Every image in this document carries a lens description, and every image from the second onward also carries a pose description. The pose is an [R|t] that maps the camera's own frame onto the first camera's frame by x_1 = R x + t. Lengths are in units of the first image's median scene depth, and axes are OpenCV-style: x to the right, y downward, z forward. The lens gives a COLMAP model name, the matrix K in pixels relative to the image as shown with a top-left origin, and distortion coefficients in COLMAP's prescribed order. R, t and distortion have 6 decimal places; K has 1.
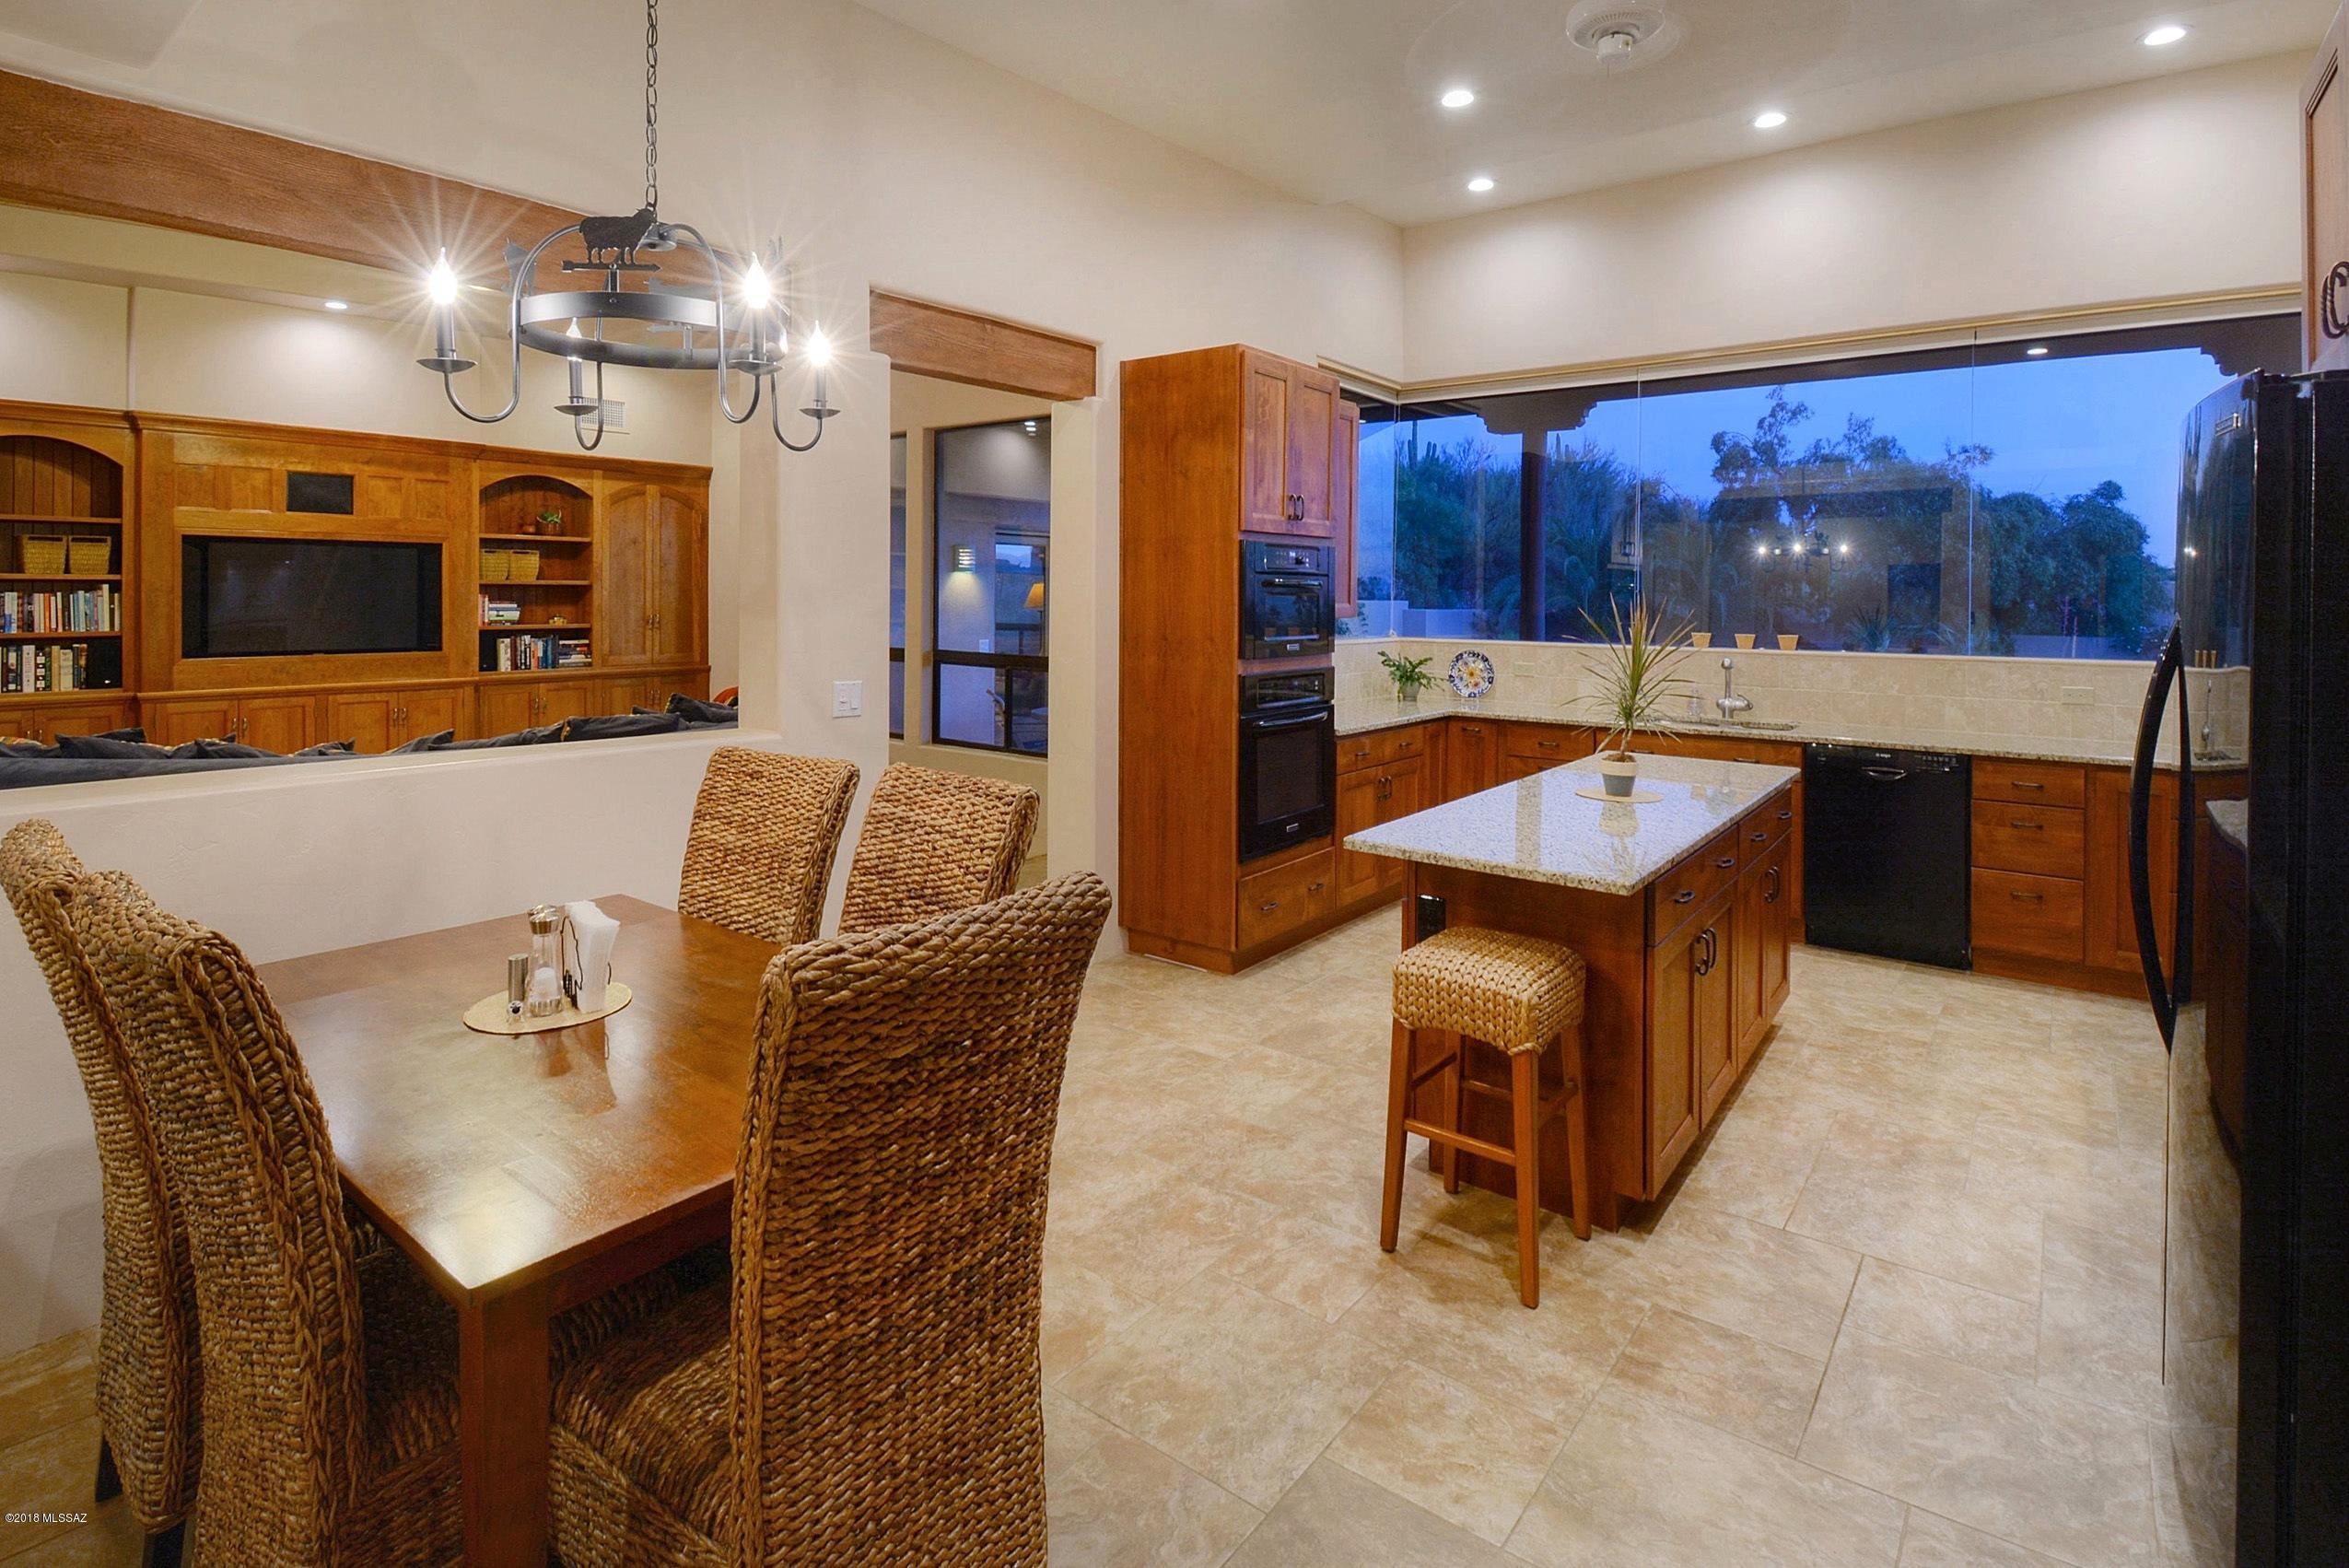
lens RADIAL K [[1178.6, 0, 1065.7], [0, 1178.6, 607.2], [0, 0, 1]] dist [0.042627, -0.019271]
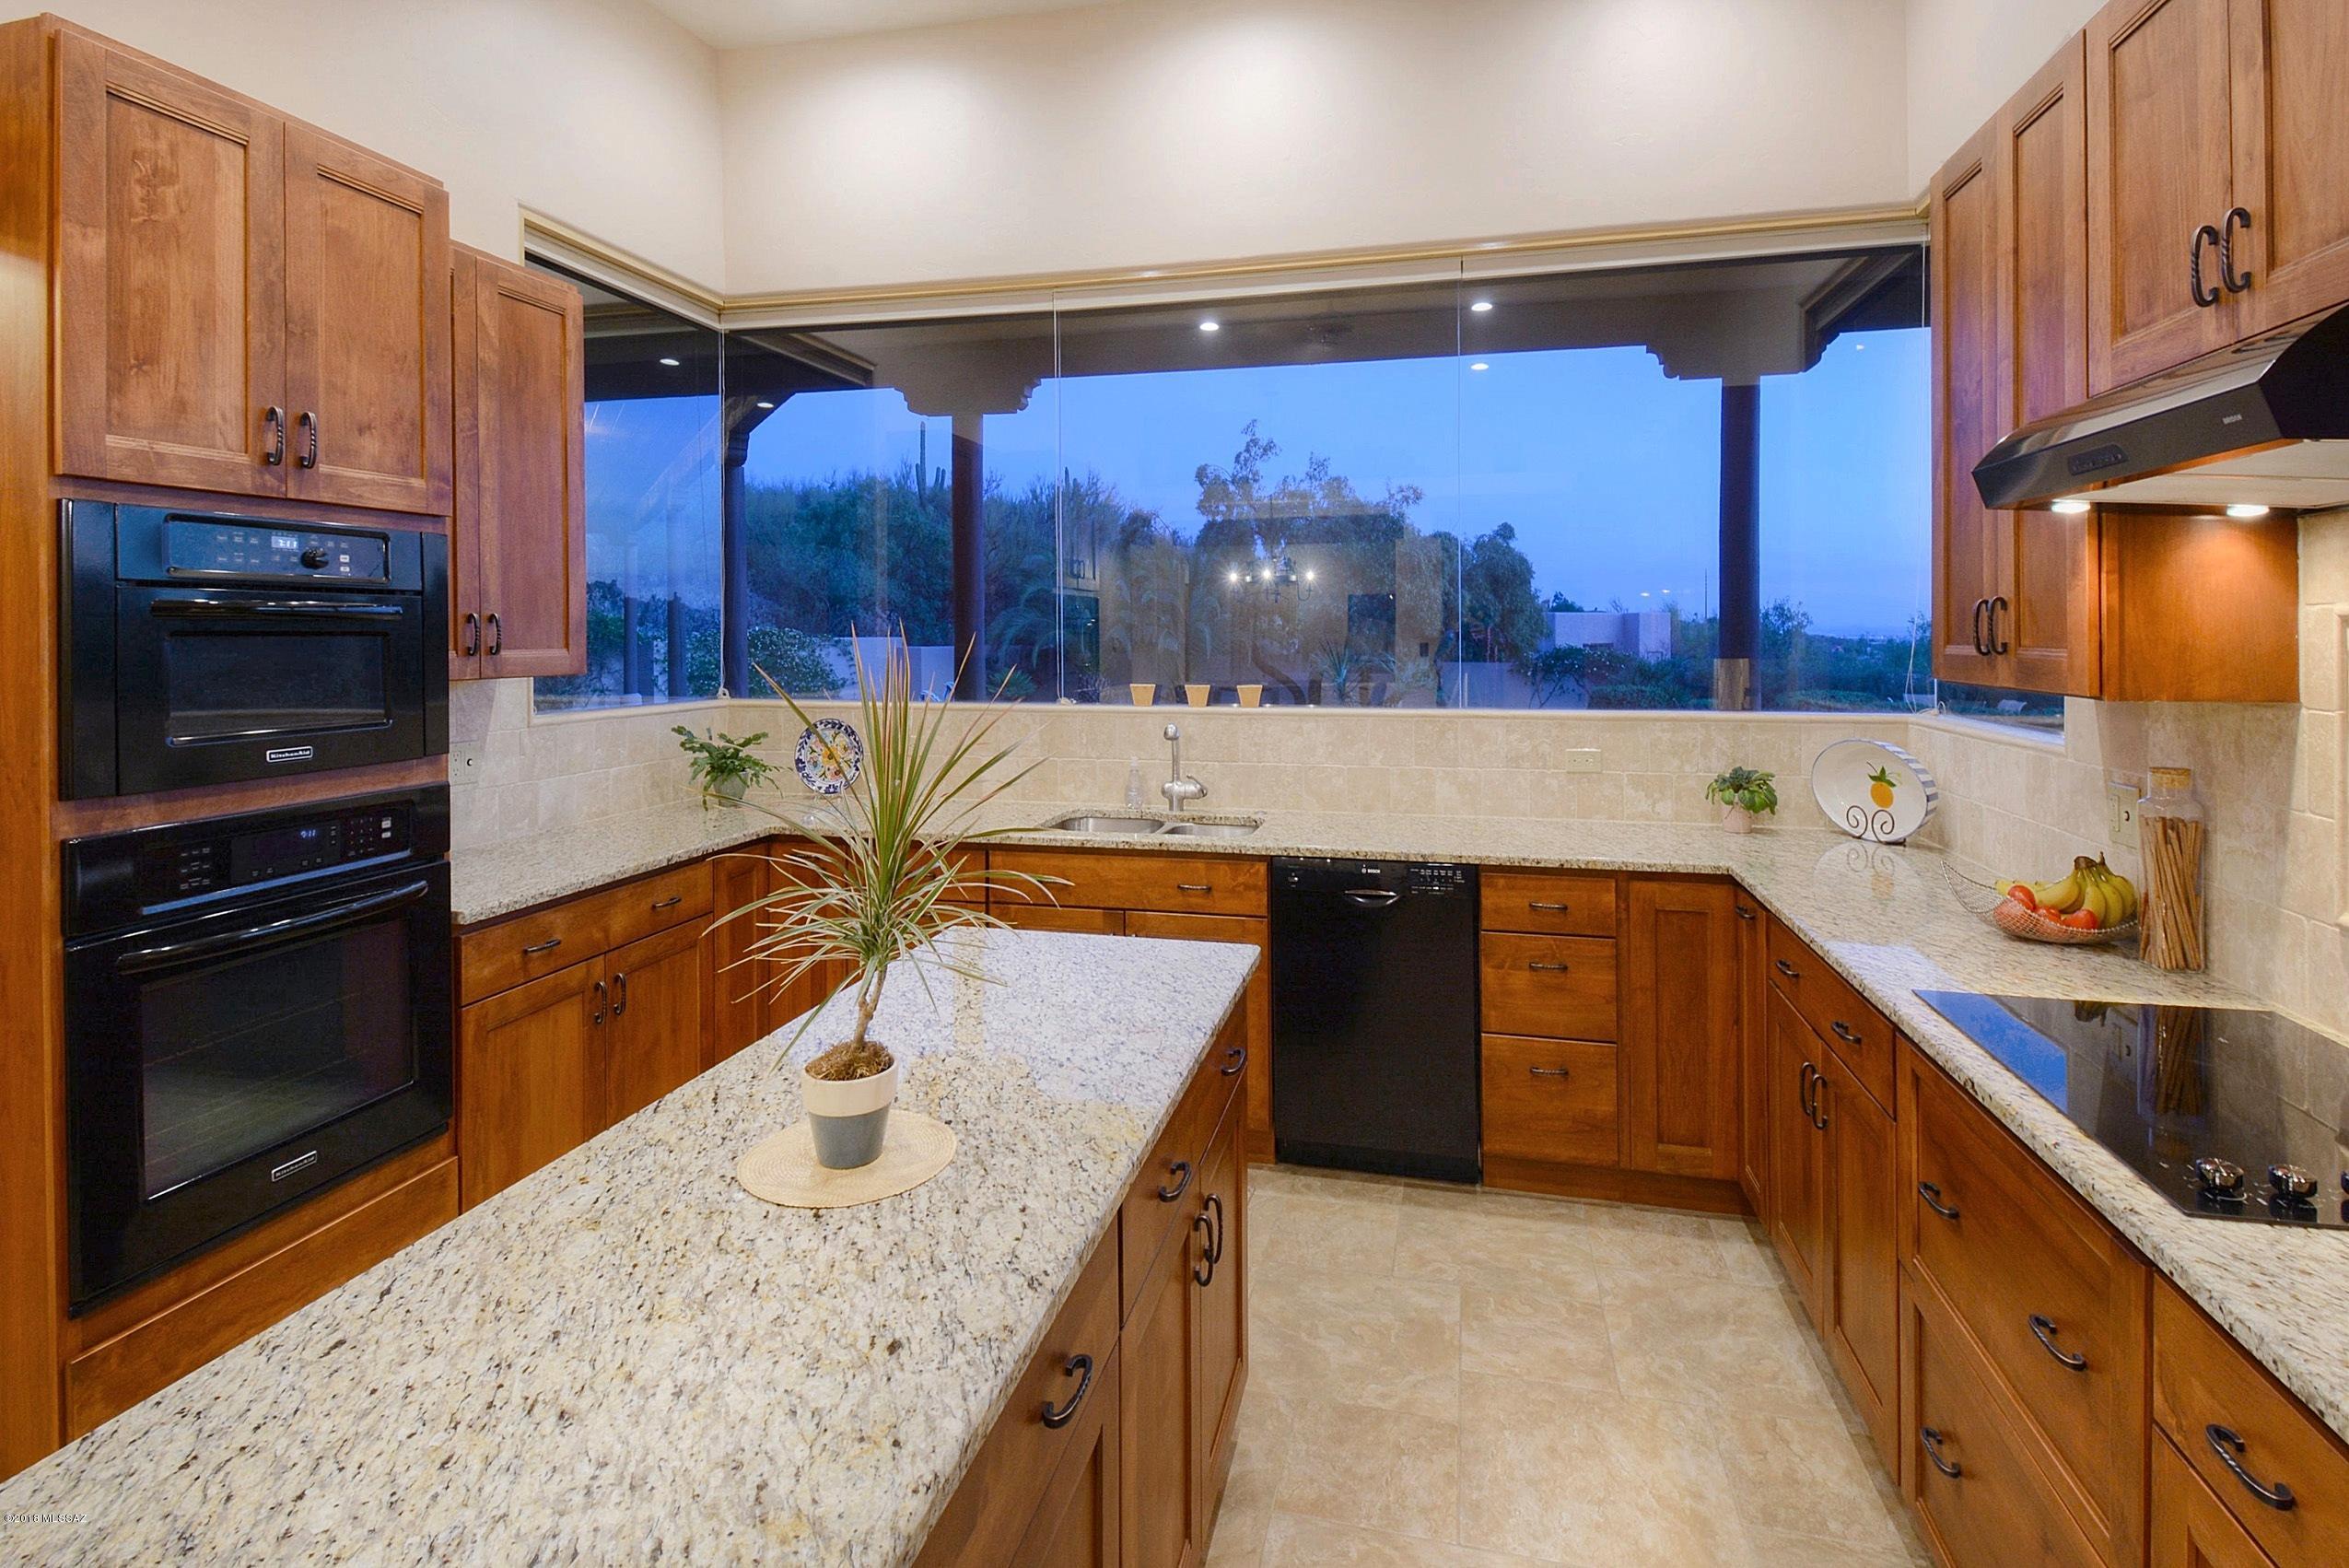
lens RADIAL K [[1117.2, 0, 1177.2], [0, 1117.2, 631.9], [0, 0, 1]] dist [0.000013, 0.000041]
pose [[0.895168, -0.010827, 0.445597, 0.278358], [0.015448, 0.999858, -0.006740, -0.003725], [-0.445460, 0.012916, 0.895208, 0.437552]]
